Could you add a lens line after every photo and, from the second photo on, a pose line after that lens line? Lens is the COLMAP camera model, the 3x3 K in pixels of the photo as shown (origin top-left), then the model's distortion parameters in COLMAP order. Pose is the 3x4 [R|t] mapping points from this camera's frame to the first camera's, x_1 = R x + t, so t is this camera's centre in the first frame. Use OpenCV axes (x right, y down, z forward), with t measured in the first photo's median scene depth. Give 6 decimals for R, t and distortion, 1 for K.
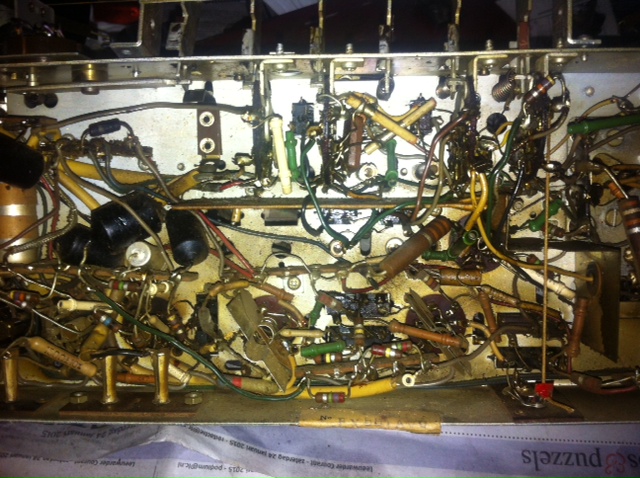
lens RADIAL K [[642.9, 0, 320.0], [0, 642.9, 239.0], [0, 0, 1]] dist [0.003051, -0.163458]
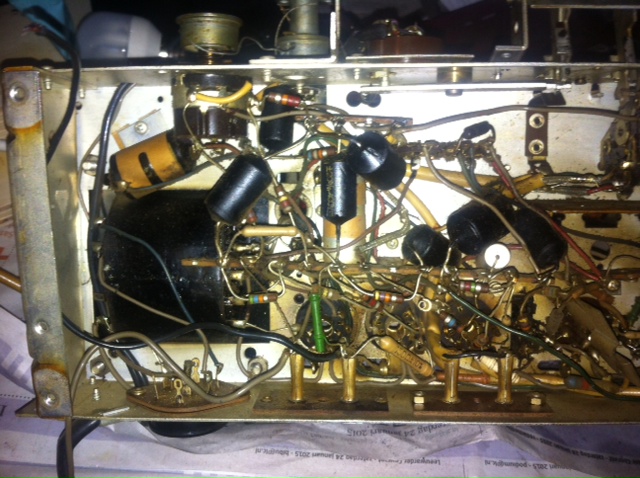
lens RADIAL K [[642.9, 0, 320.0], [0, 642.9, 239.0], [0, 0, 1]] dist [0.003051, -0.163458]
pose [[0.999830, 0.007588, -0.016799, -0.482563], [-0.007193, 0.999700, 0.023430, -0.022995], [0.016972, -0.023305, 0.999584, -0.007644]]
